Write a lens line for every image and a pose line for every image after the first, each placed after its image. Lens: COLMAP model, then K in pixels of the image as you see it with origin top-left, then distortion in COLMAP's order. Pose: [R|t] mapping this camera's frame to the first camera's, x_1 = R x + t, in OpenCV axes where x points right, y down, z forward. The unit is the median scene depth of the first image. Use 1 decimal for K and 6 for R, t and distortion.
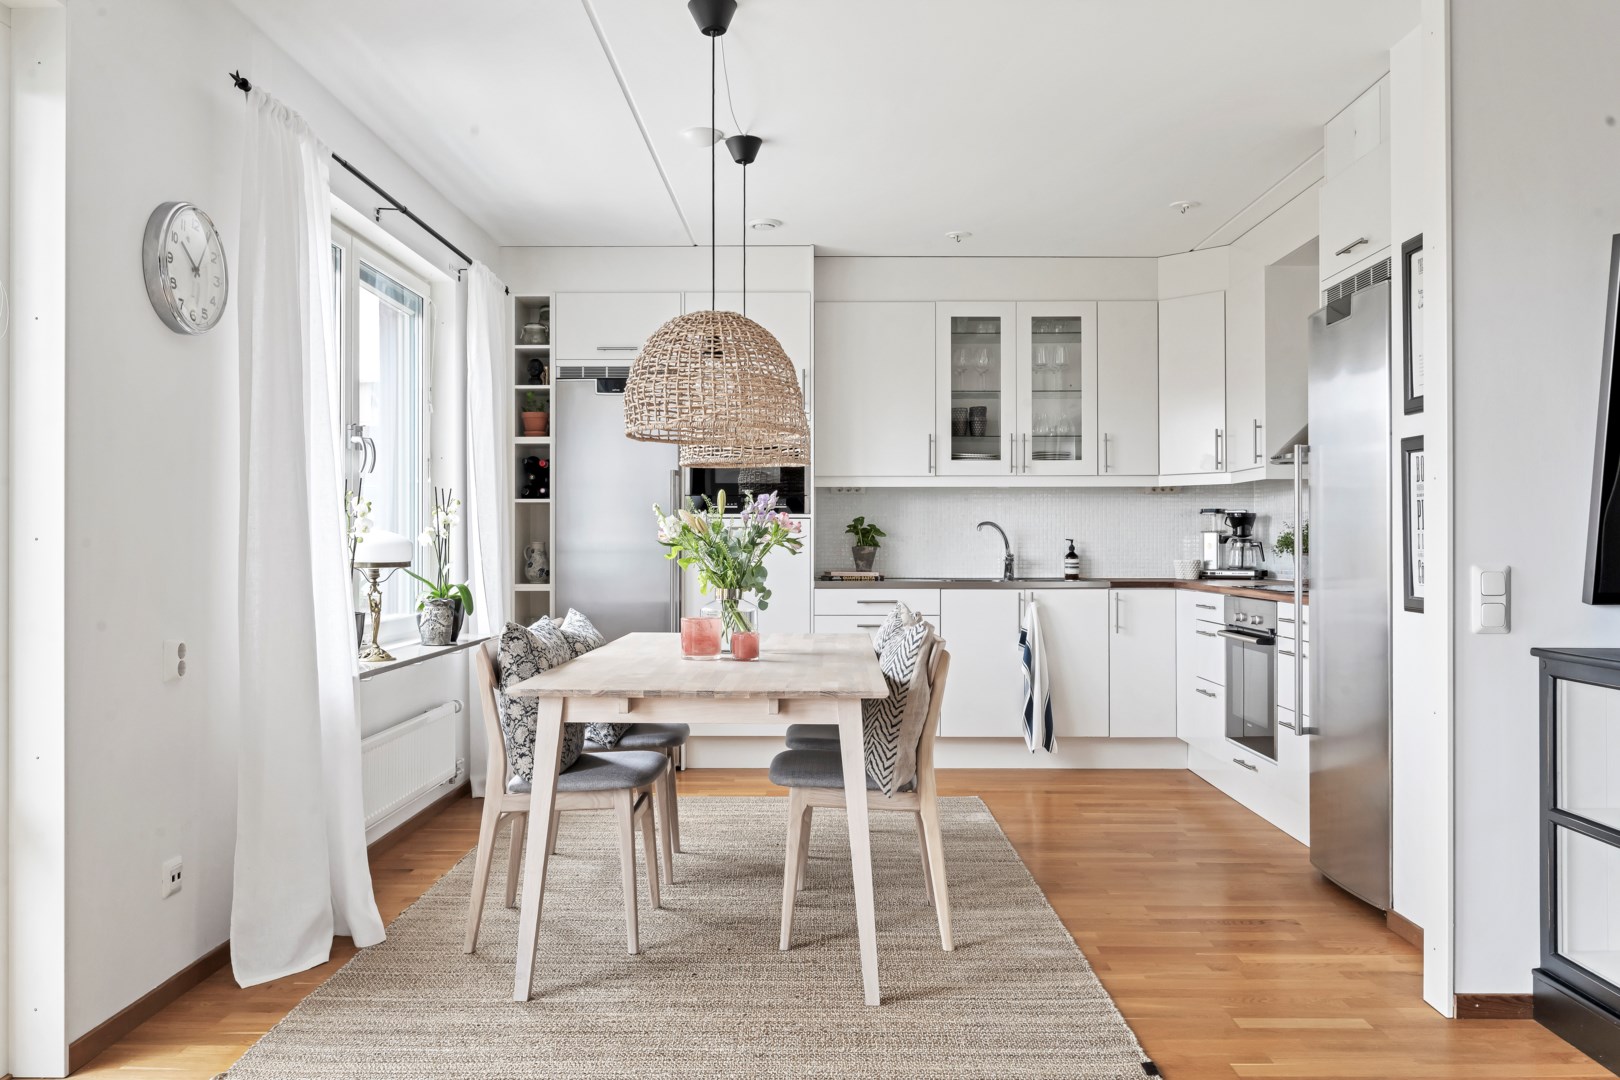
lens RADIAL K [[1236.8, 0, 806.4], [0, 1236.8, 534.1], [0, 0, 1]] dist [-0.015772, 0.016545]
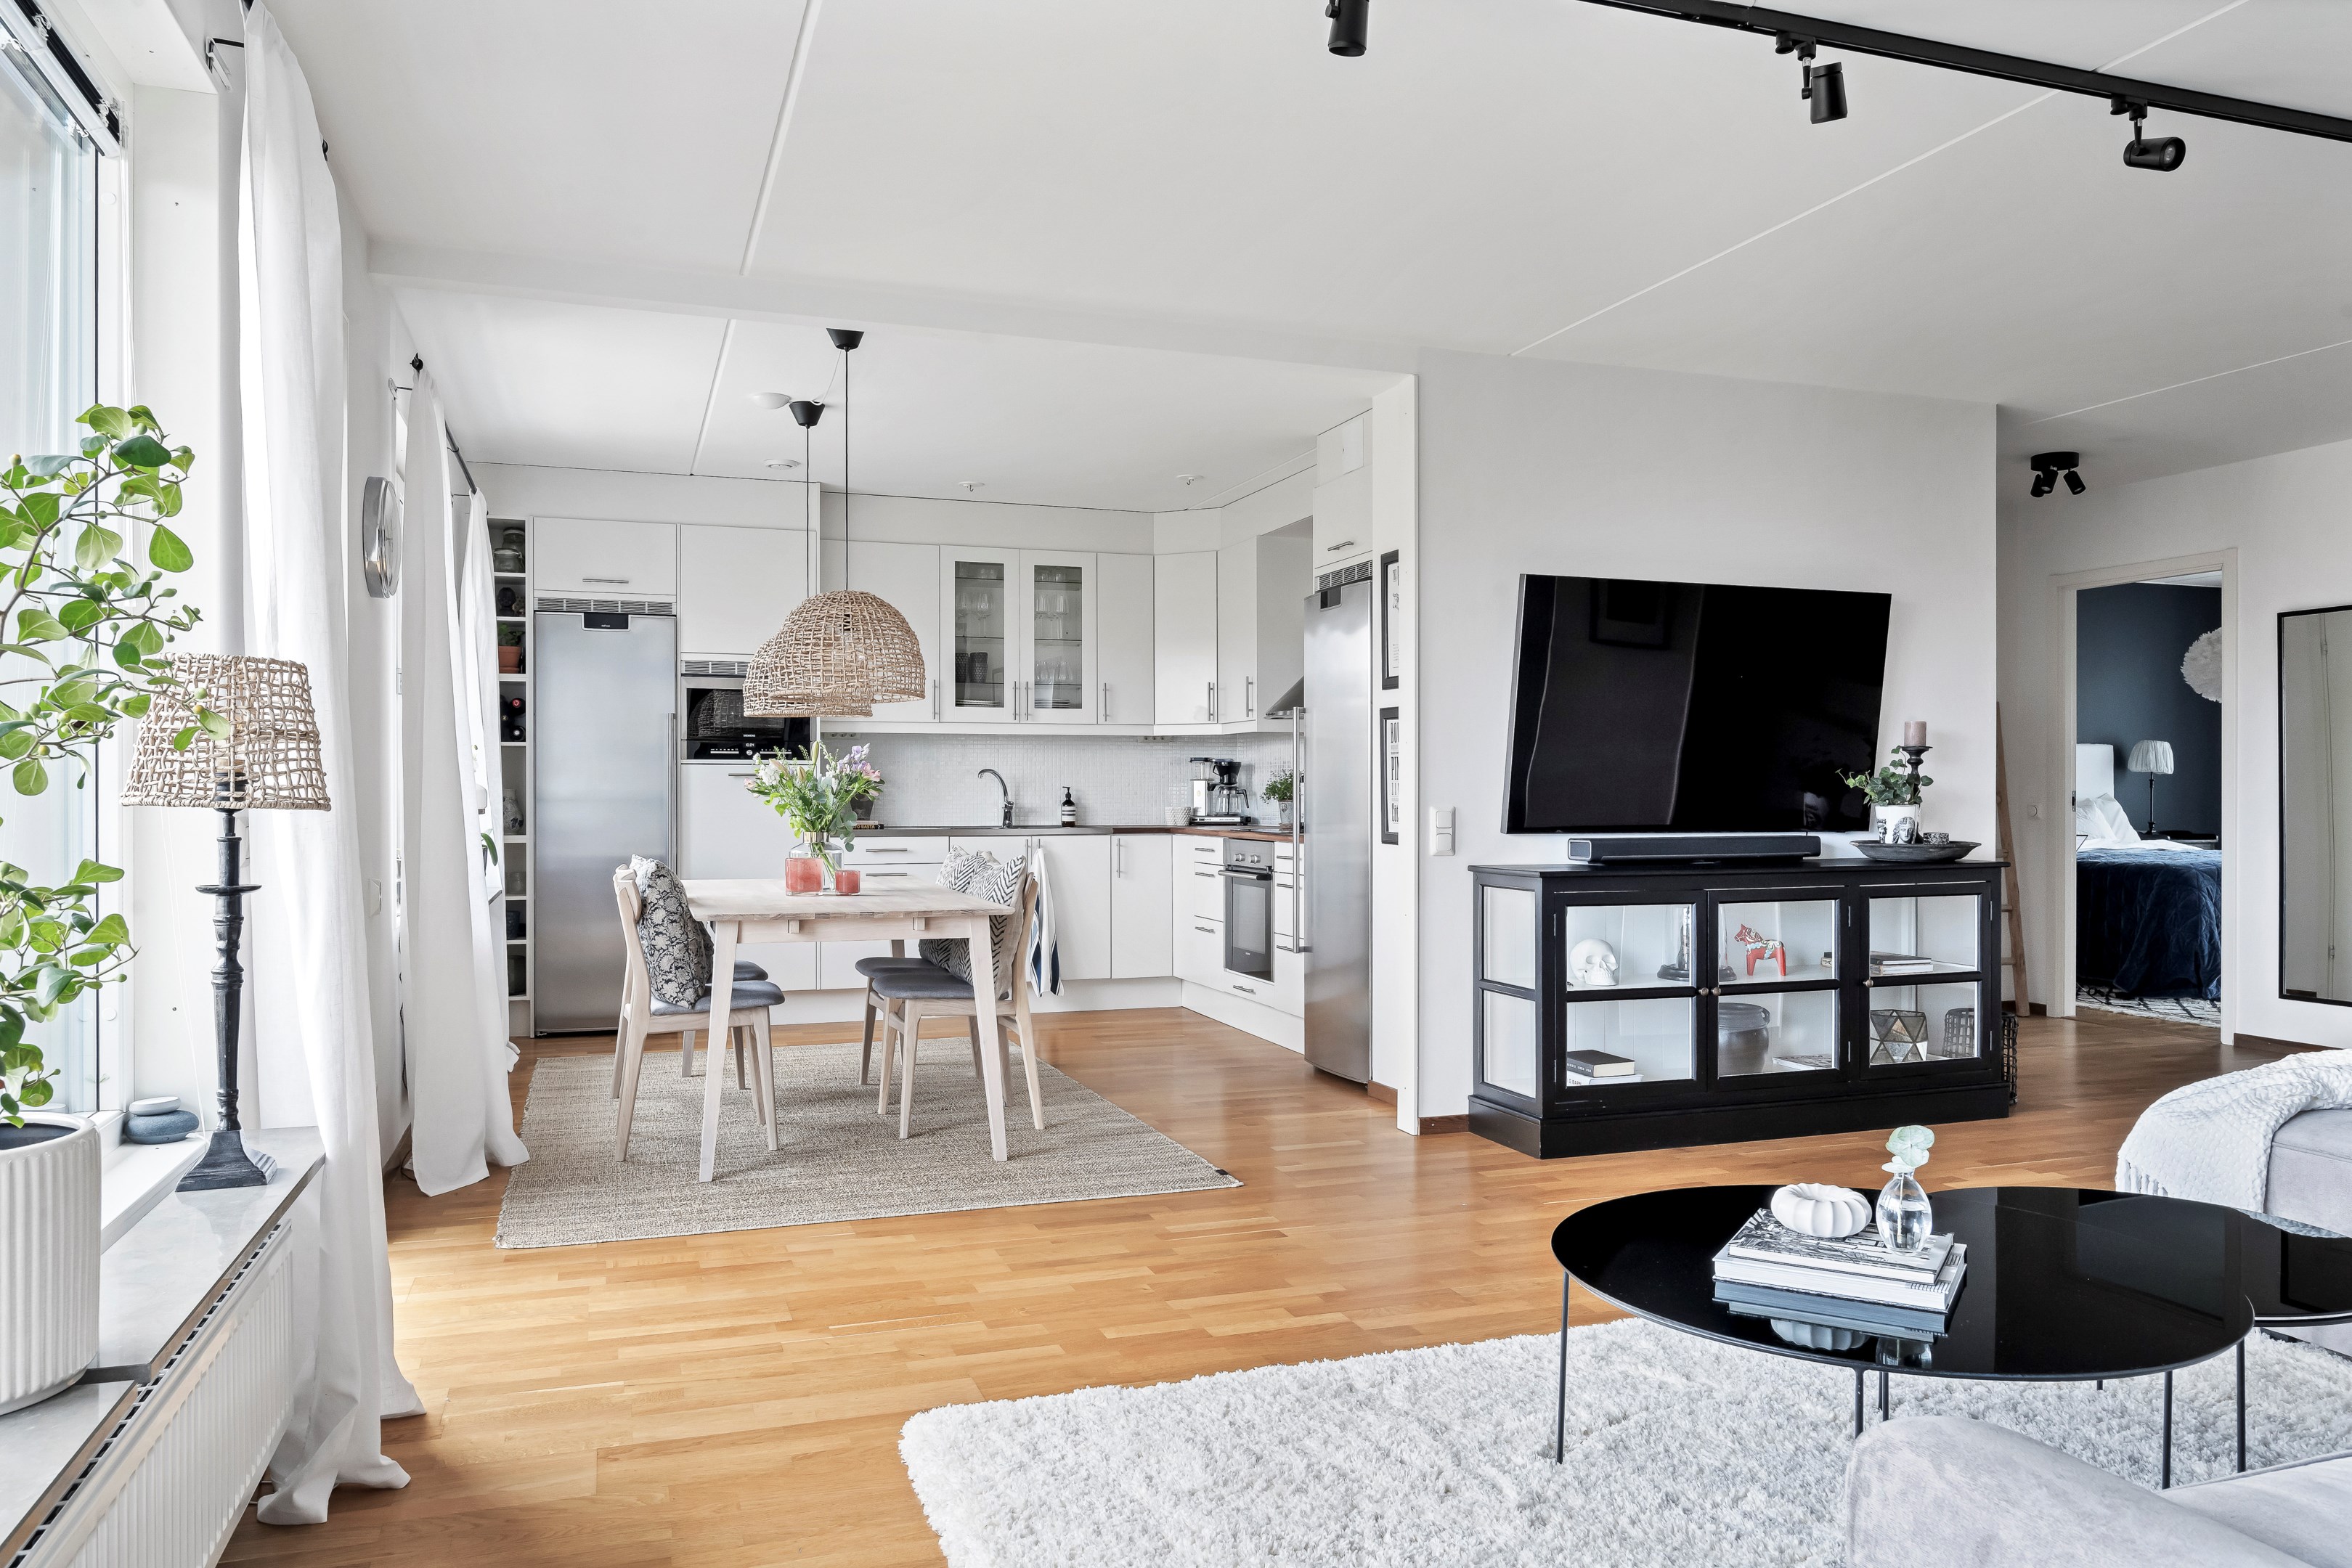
lens RADIAL K [[1639.0, 0, 1167.2], [0, 1639.0, 786.4], [0, 0, 1]] dist [-0.011683, -0.001778]
pose [[0.941817, 0.000777, 0.336125, -0.200334], [-0.002331, 0.999988, 0.004221, -0.002370], [-0.336118, -0.004759, 0.941808, -0.354994]]
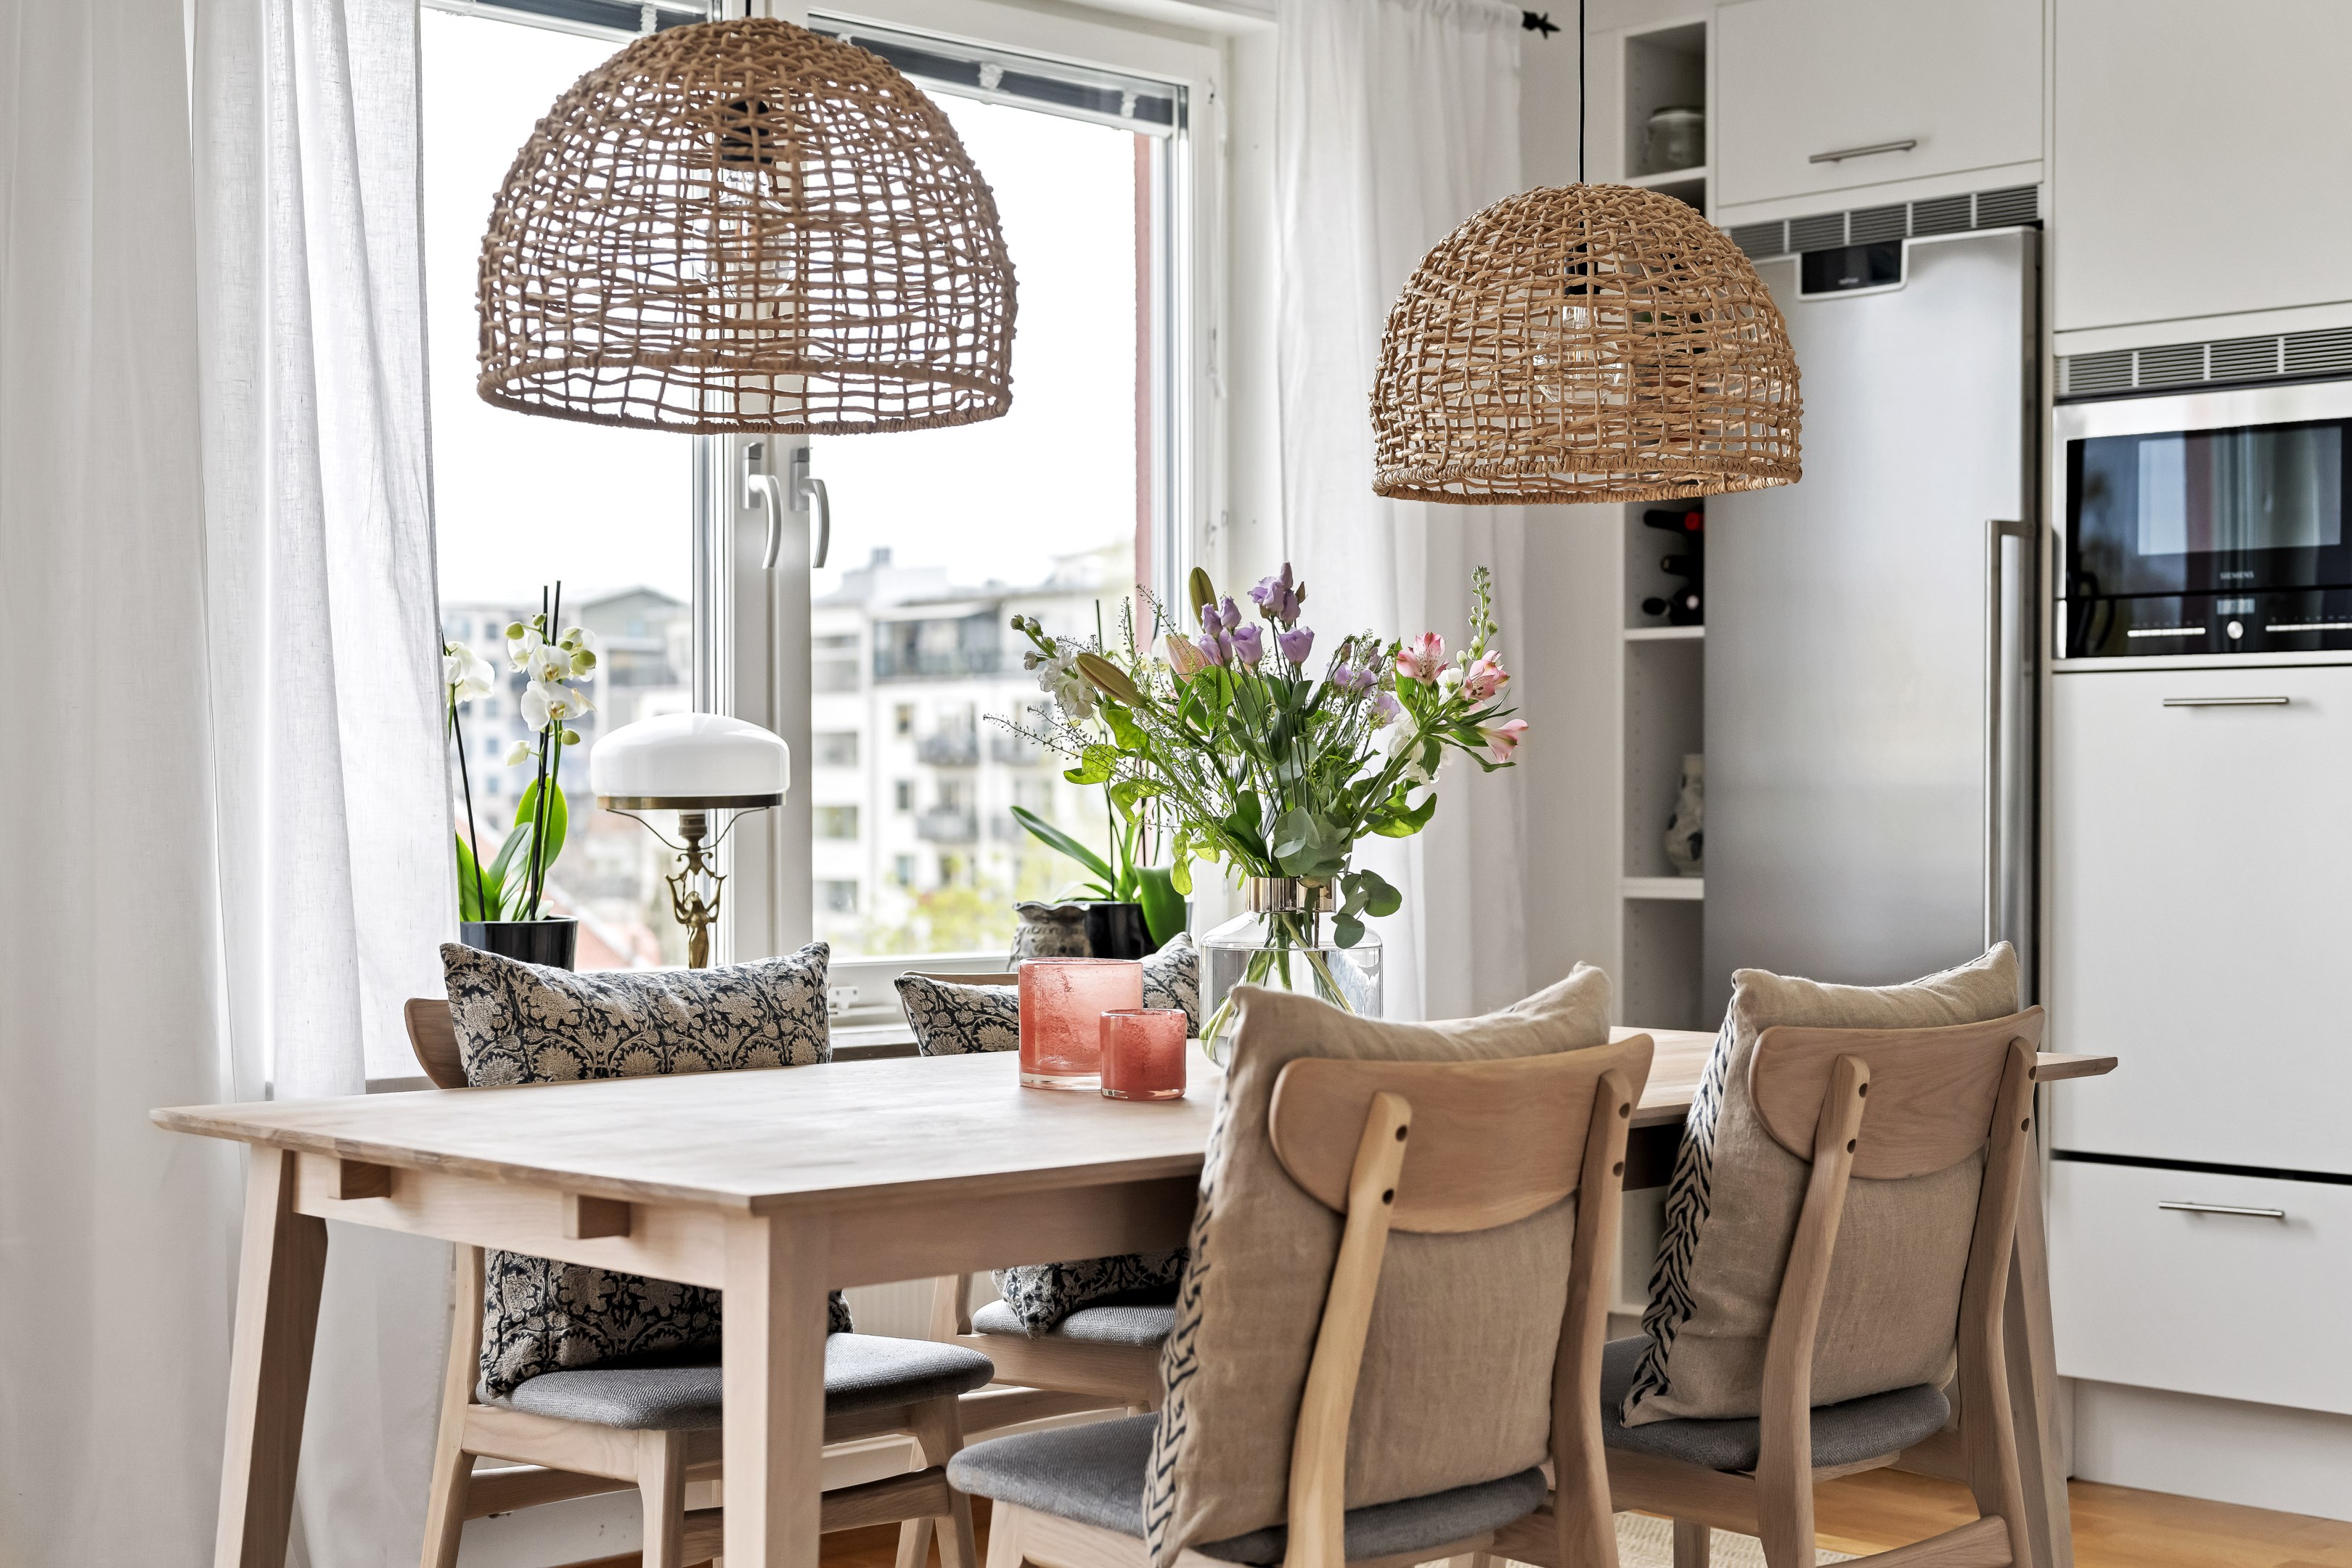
lens RADIAL K [[3470.5, 0, 1182.3], [0, 3470.5, 800.9], [0, 0, 1]] dist [0.085615, 0.000000]
pose [[0.706575, 0.001514, -0.707636, 0.434055], [0.005165, 0.999960, 0.007297, 0.013898], [0.707619, -0.008810, 0.706539, 0.272608]]
